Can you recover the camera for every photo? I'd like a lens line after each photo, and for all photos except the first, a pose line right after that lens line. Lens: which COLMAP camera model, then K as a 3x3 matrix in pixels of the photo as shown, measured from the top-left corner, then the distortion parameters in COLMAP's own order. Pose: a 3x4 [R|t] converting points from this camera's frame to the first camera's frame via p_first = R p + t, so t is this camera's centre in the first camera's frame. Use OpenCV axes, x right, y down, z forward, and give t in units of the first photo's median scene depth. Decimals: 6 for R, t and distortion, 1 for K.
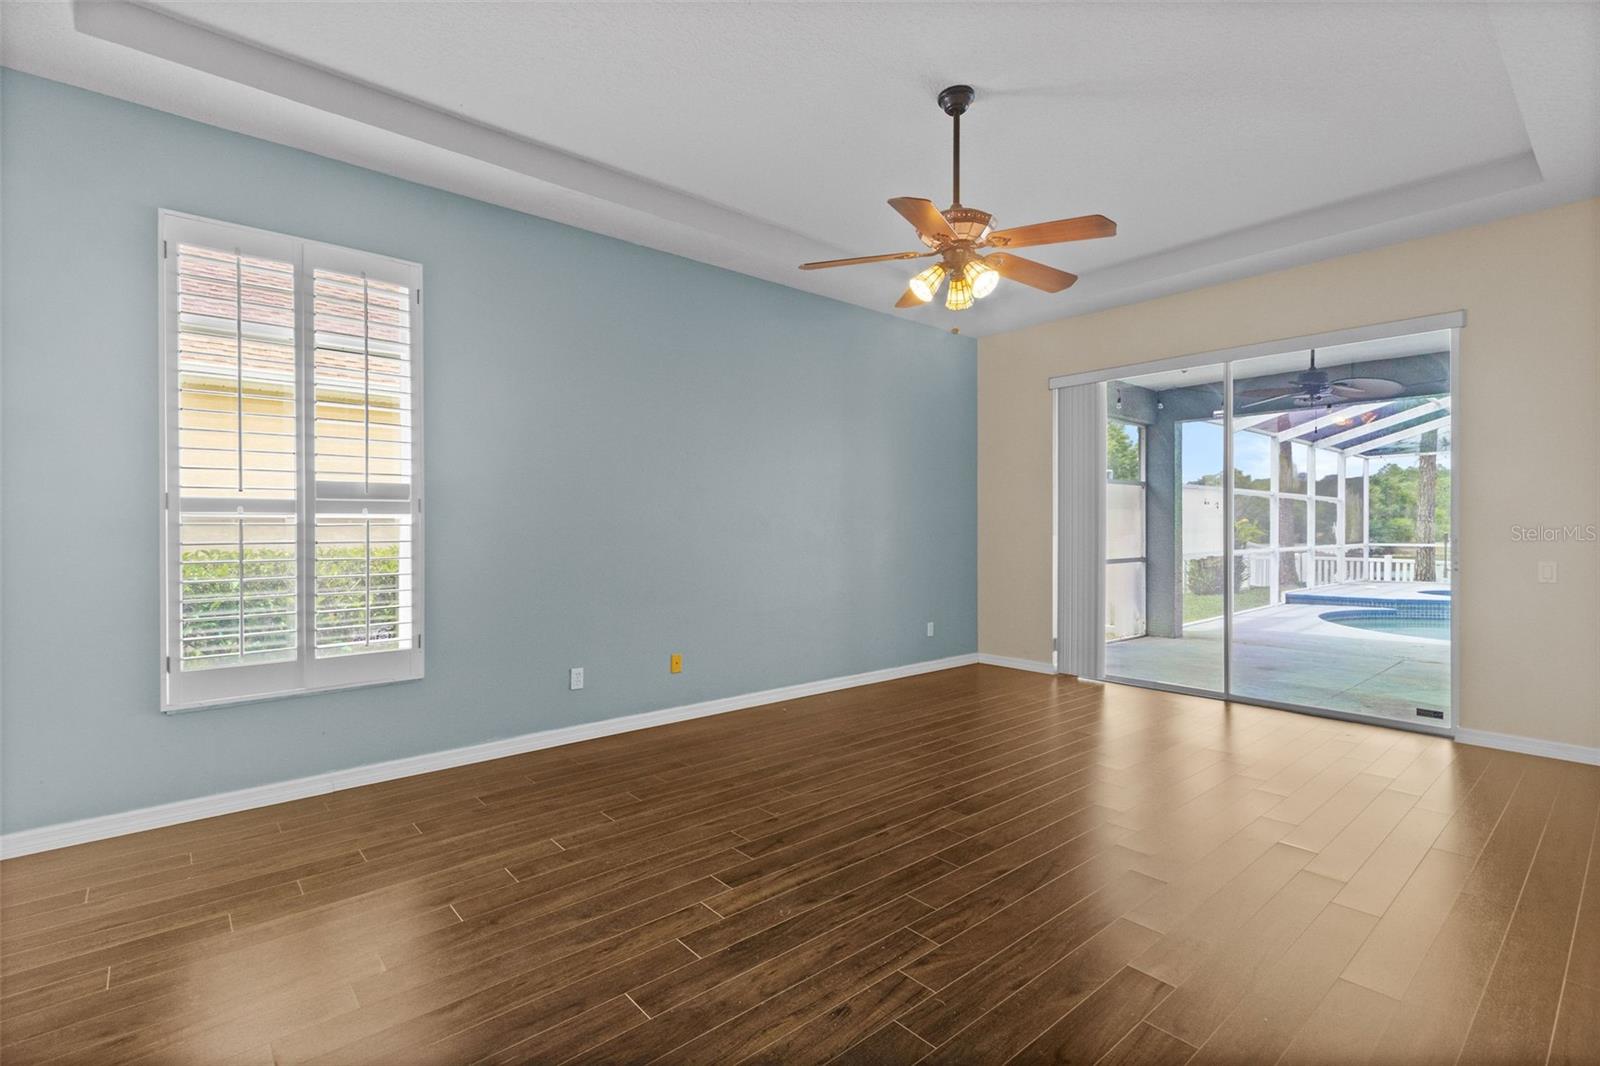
lens RADIAL K [[746.0, 0, 800.0], [0, 746.0, 533.0], [0, 0, 1]] dist [-0.000721, -0.000467]
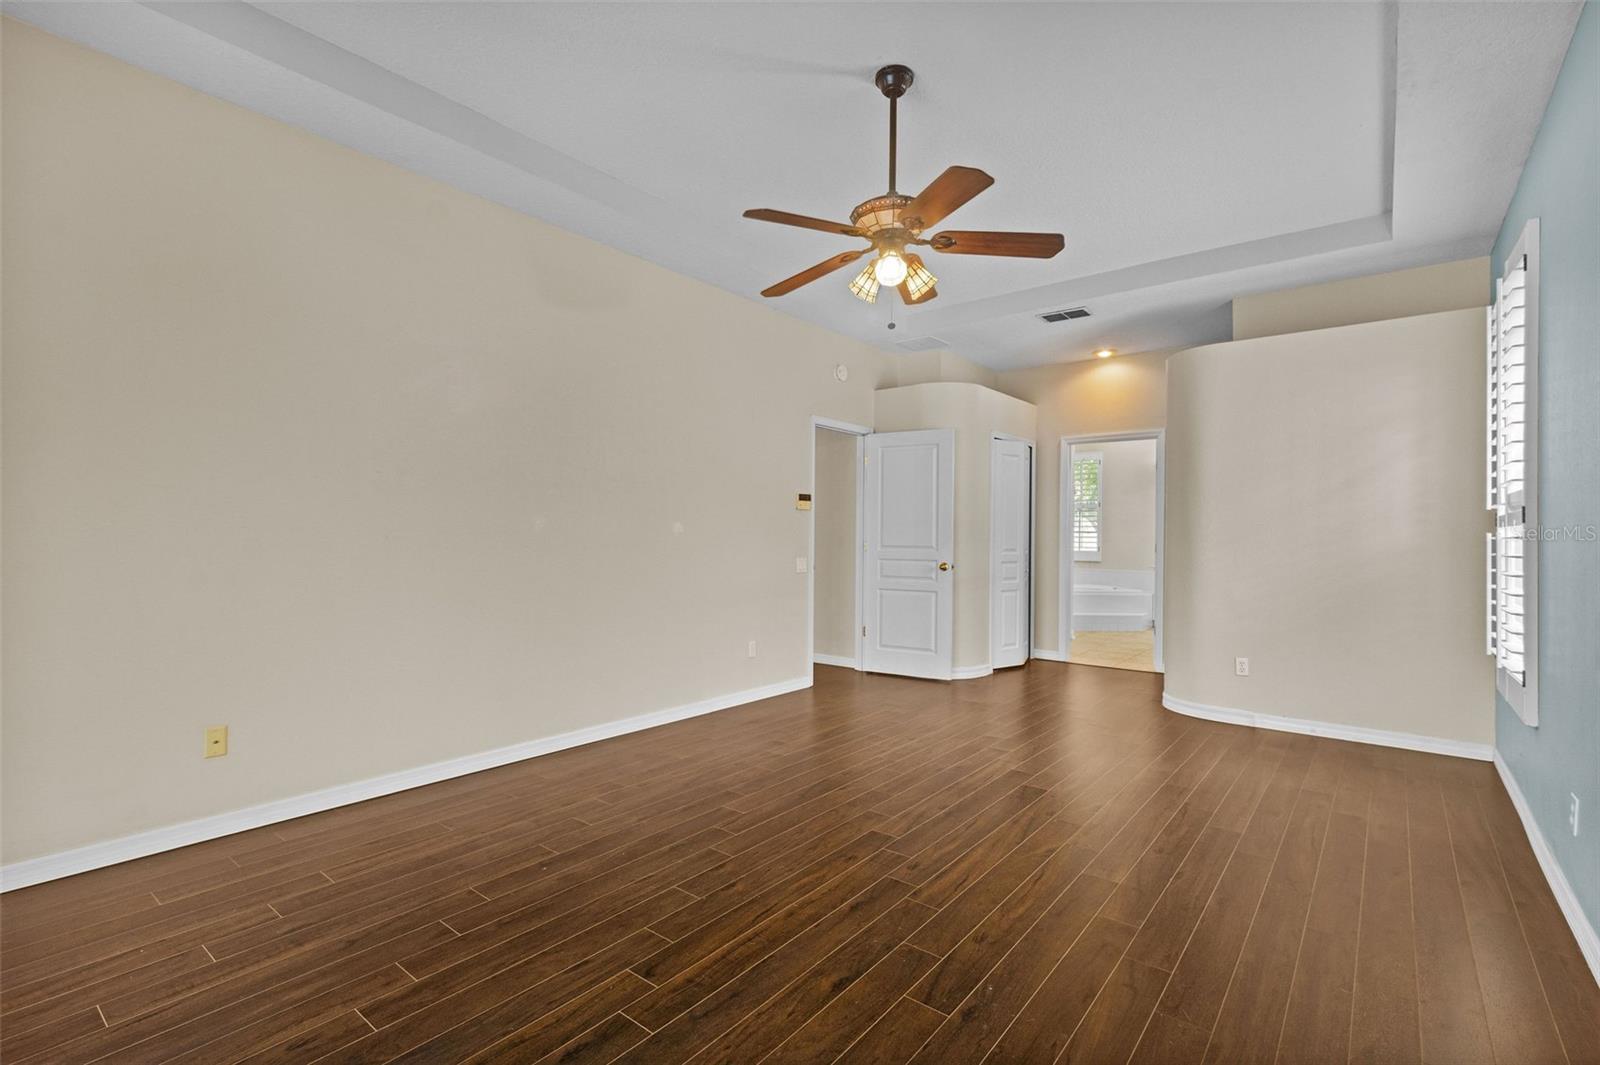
lens RADIAL K [[731.2, 0, 795.7], [0, 731.2, 529.7], [0, 0, 1]] dist [0.008372, -0.001301]
pose [[-0.984284, -0.009450, -0.176341, 0.508671], [-0.011208, 0.999897, 0.008973, -0.021972], [0.176238, 0.010809, -0.984288, 1.969794]]
